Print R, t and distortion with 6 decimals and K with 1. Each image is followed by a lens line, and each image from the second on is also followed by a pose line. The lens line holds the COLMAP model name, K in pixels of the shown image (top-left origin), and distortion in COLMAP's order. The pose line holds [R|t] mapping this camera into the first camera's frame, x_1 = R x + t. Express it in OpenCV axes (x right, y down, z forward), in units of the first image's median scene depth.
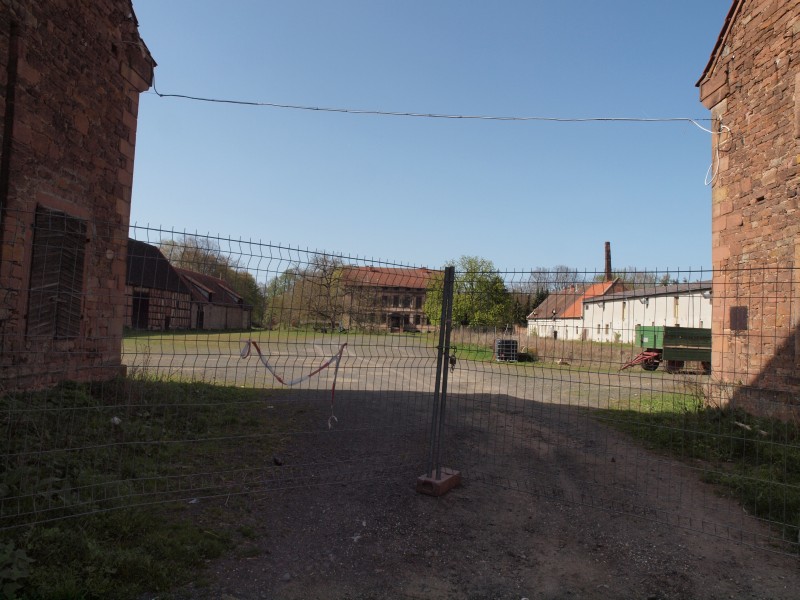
lens RADIAL K [[564.9, 0, 400.0], [0, 564.9, 300.0], [0, 0, 1]] dist [-0.124429, 0.106271]
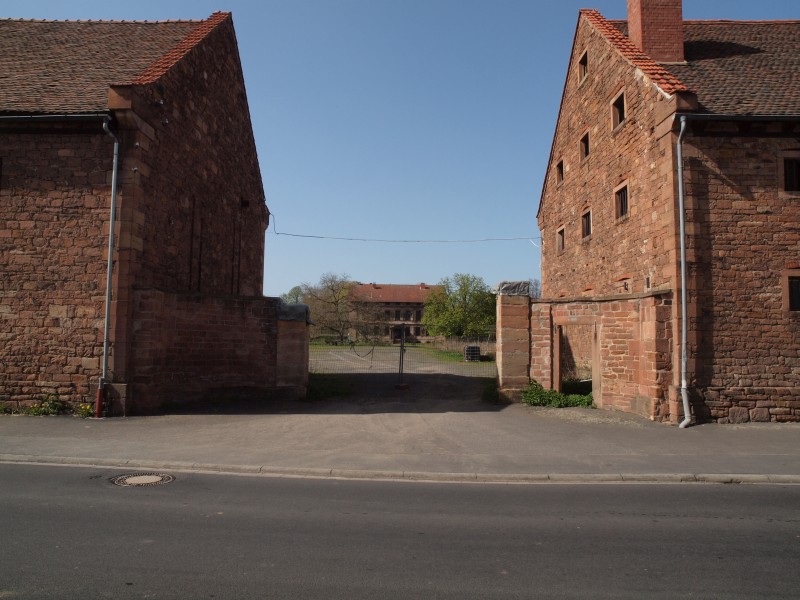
lens RADIAL K [[564.9, 0, 400.0], [0, 564.9, 300.0], [0, 0, 1]] dist [-0.124429, 0.106271]
pose [[0.999655, -0.025838, -0.004809, 0.003895], [0.025739, 0.999477, -0.019579, -0.005914], [0.005312, 0.019448, 0.999797, -0.108559]]
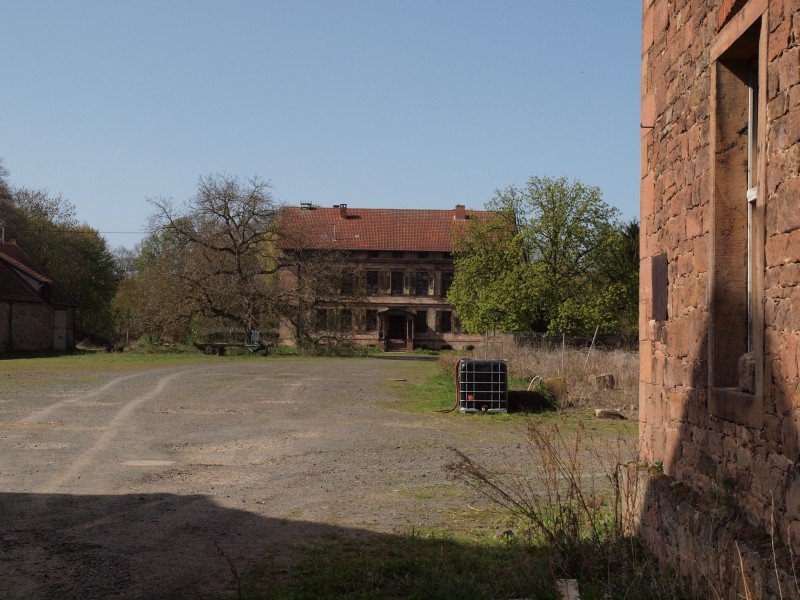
lens RADIAL K [[1226.3, 0, 400.0], [0, 1226.3, 300.0], [0, 0, 1]] dist [0.003868, 0.012711]
pose [[0.998800, -0.020656, -0.044407, 0.042387], [0.021333, 0.999662, 0.014832, 0.002263], [0.044085, -0.015762, 0.998903, 0.016216]]
